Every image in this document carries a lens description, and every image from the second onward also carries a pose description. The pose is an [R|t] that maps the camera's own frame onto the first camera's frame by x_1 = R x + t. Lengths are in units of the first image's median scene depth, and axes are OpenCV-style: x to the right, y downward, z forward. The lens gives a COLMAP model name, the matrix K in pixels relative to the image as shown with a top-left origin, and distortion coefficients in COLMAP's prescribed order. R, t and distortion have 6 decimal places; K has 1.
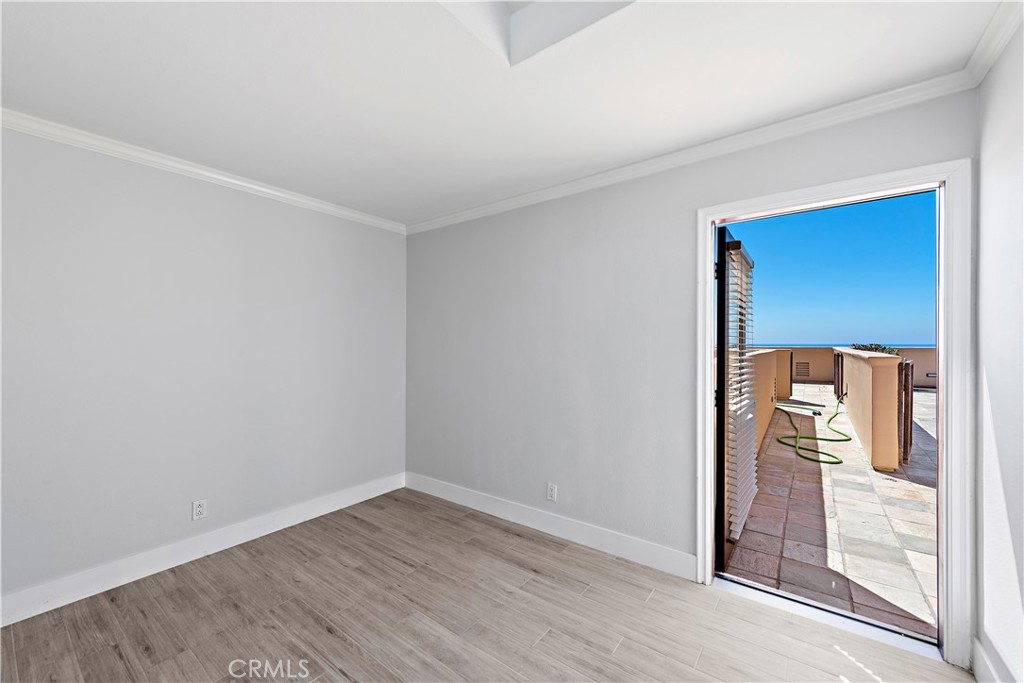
lens RADIAL K [[400.4, 0, 512.9], [0, 400.4, 344.4], [0, 0, 1]] dist [0.007535, -0.000214]
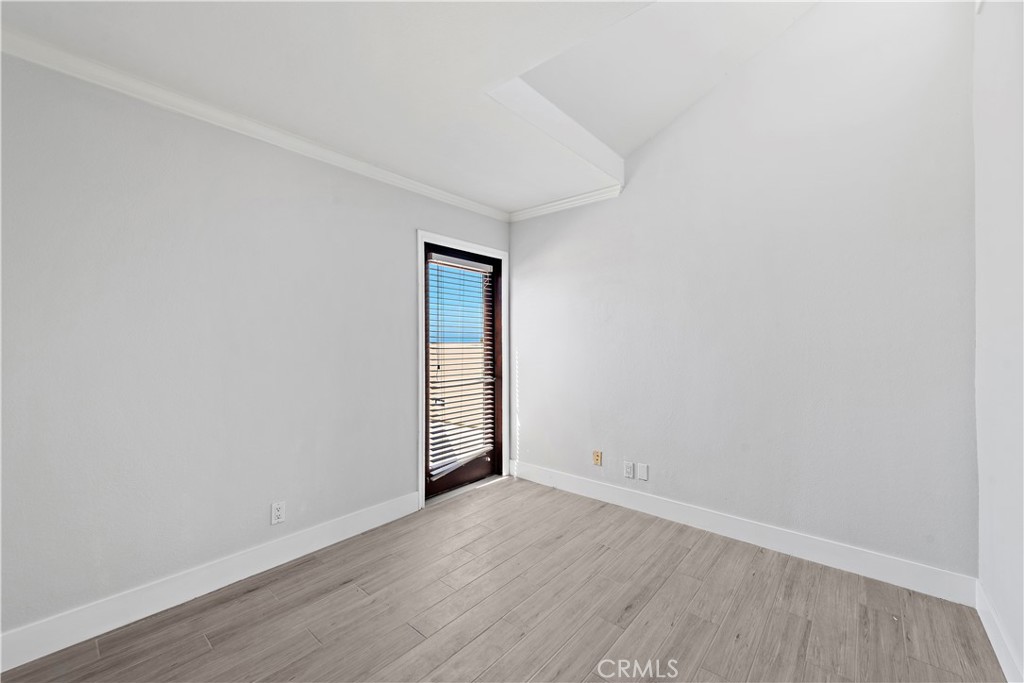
lens RADIAL K [[400.4, 0, 513.4], [0, 400.4, 340.8], [0, 0, 1]] dist [0.007535, -0.000214]
pose [[0.073223, 0.000586, 0.997315, -0.769460], [0.000368, 1.000000, -0.000615, 0.029424], [-0.997316, 0.000412, 0.073223, 0.540556]]
